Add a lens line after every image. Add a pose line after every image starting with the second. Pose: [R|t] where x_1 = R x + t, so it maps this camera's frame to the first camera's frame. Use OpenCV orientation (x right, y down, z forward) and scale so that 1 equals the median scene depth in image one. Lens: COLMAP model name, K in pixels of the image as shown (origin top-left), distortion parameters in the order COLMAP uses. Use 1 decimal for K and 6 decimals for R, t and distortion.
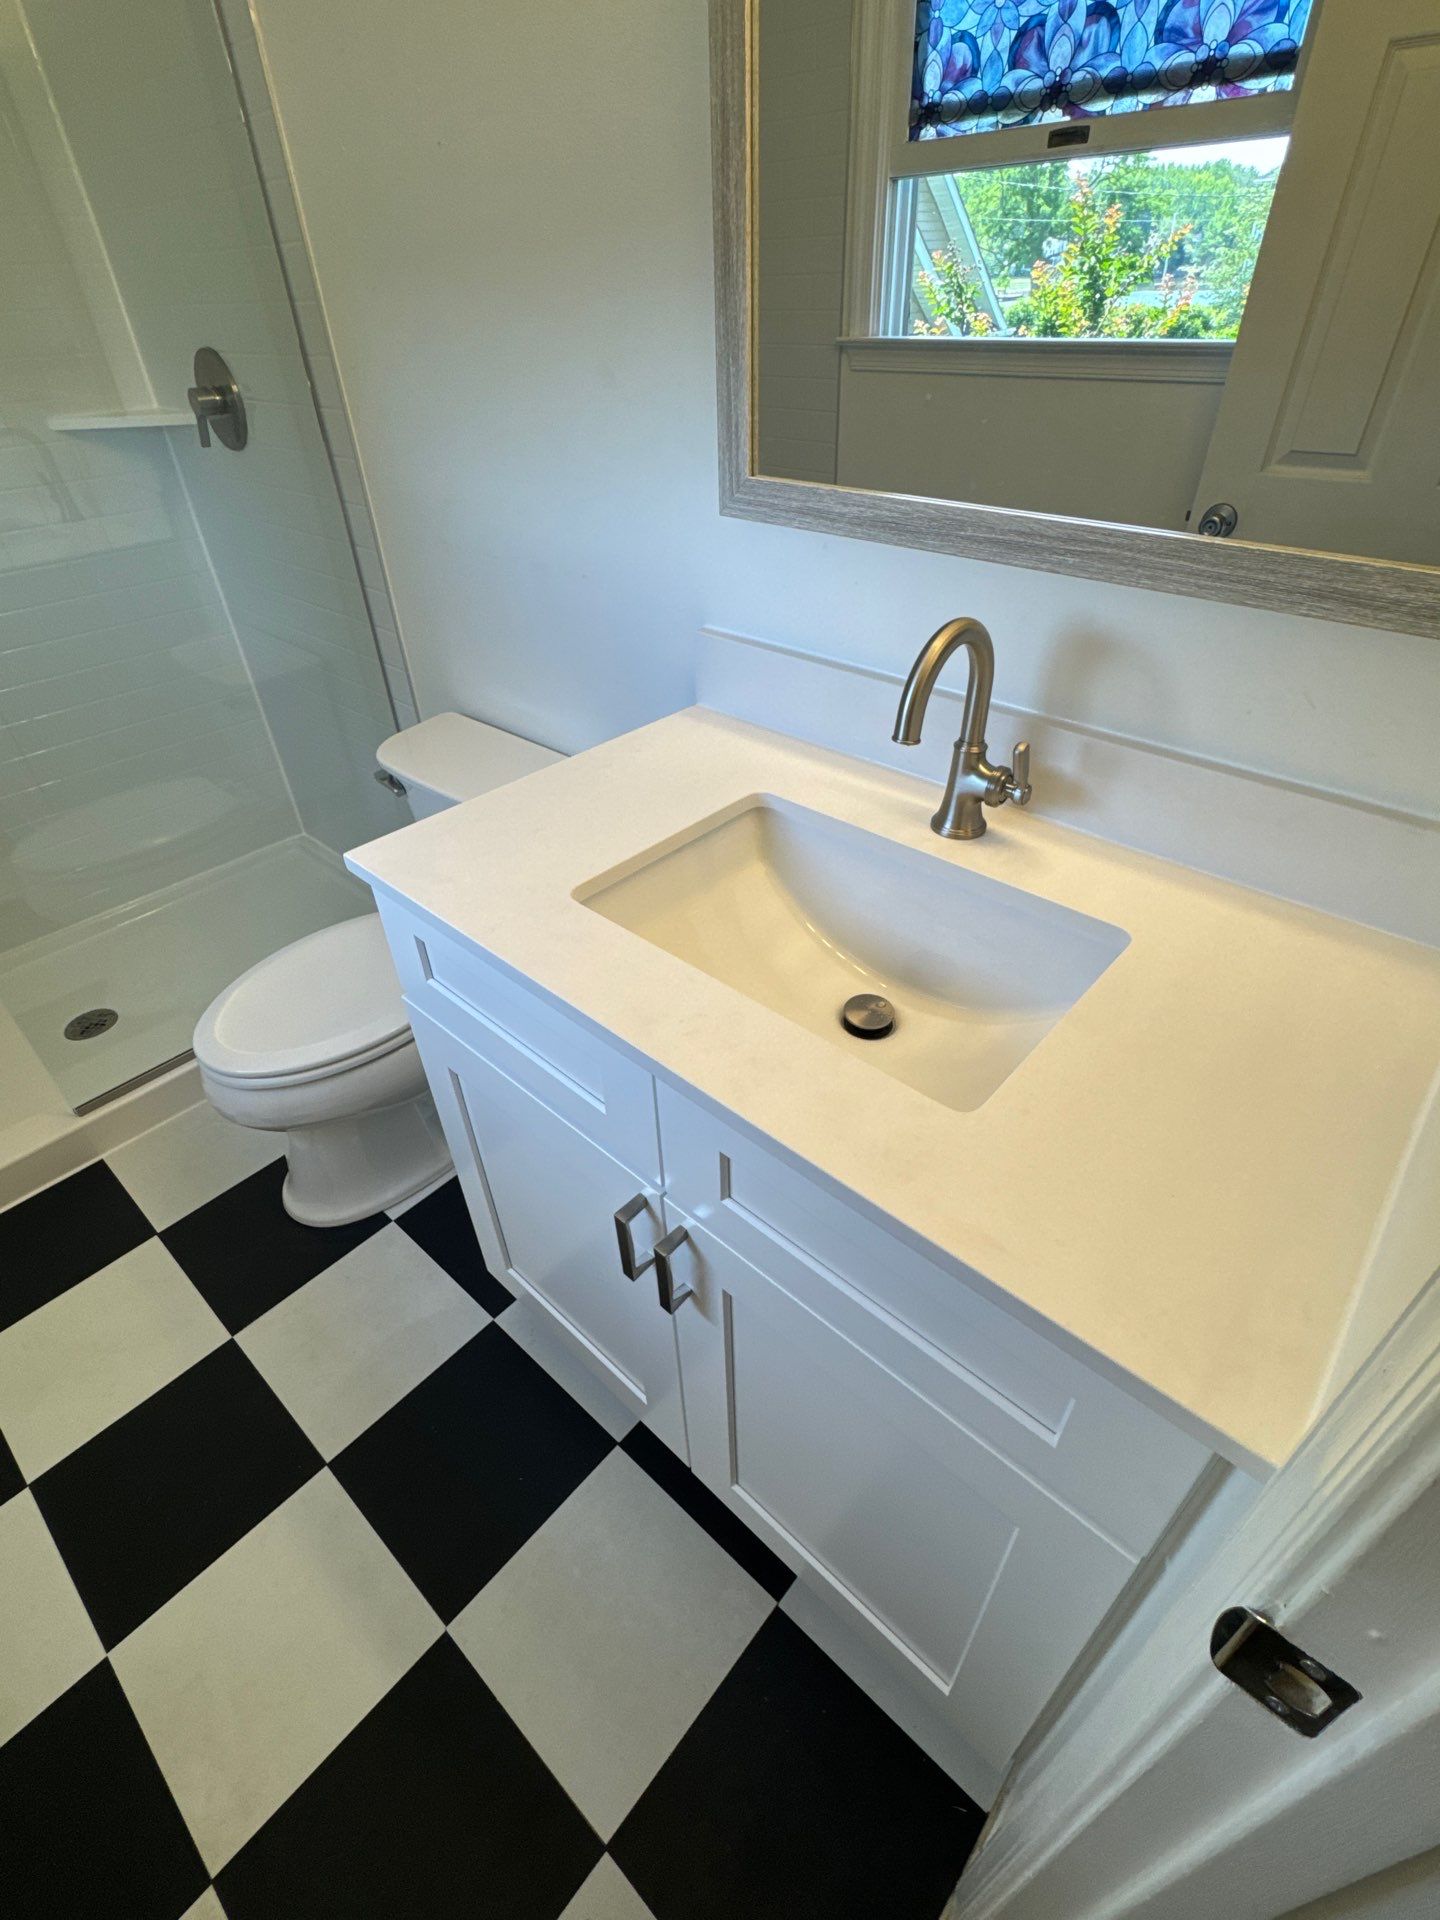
lens RADIAL K [[890.5, 0, 722.9], [0, 890.5, 964.7], [0, 0, 1]] dist [-0.013121, -0.000157]
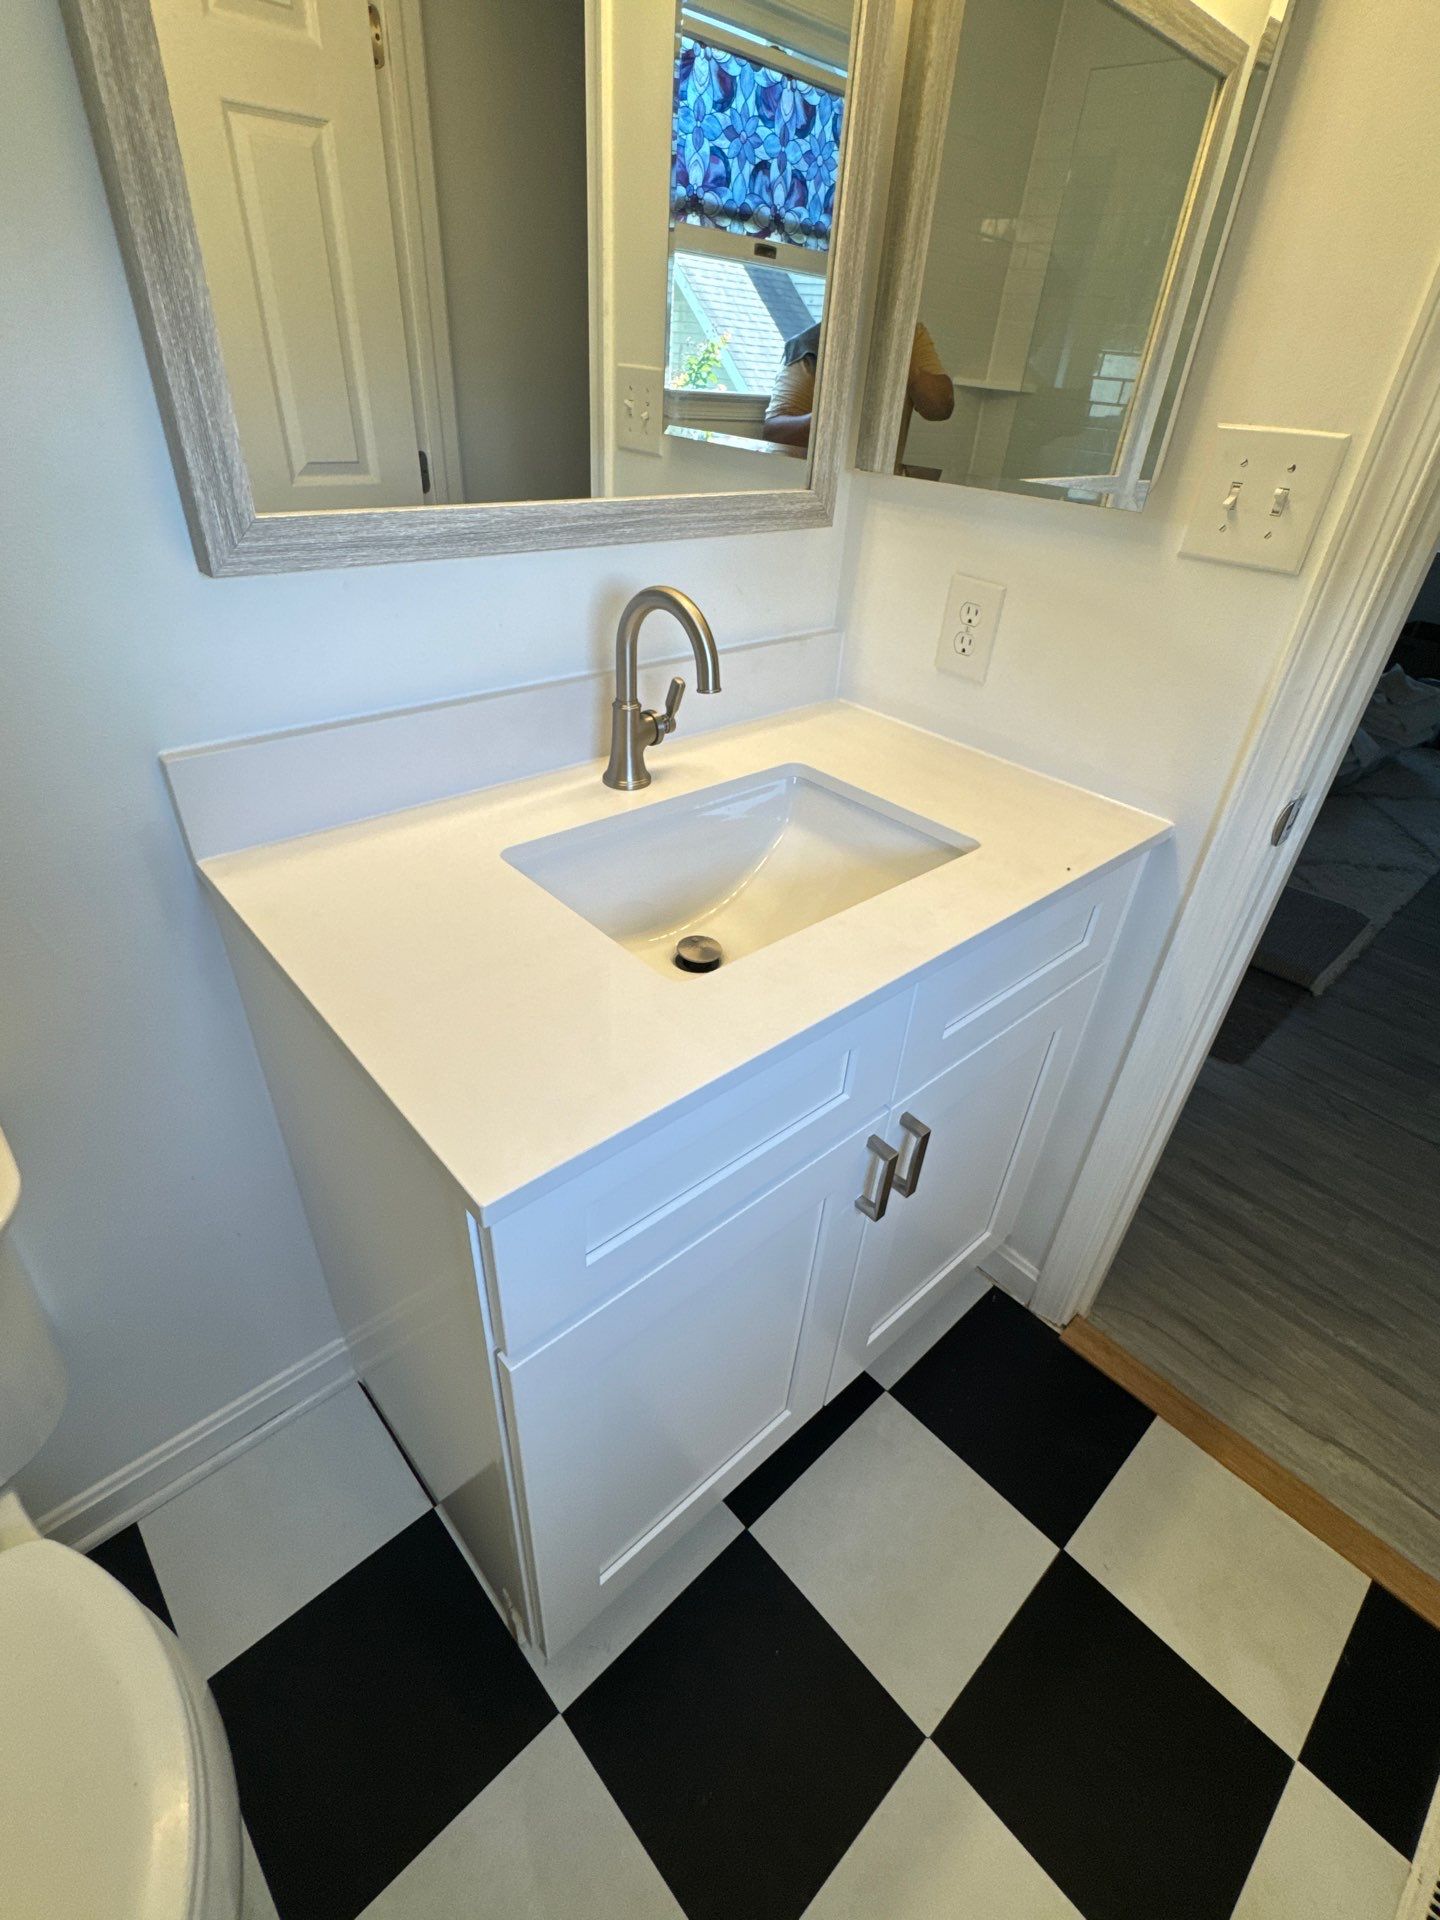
lens RADIAL K [[890.5, 0, 710.3], [0, 890.5, 958.4], [0, 0, 1]] dist [-0.013121, -0.000157]
pose [[0.100752, -0.538125, 0.836822, -0.807598], [0.554000, 0.728984, 0.402079, -0.398835], [-0.826398, 0.423089, 0.371567, 0.616075]]
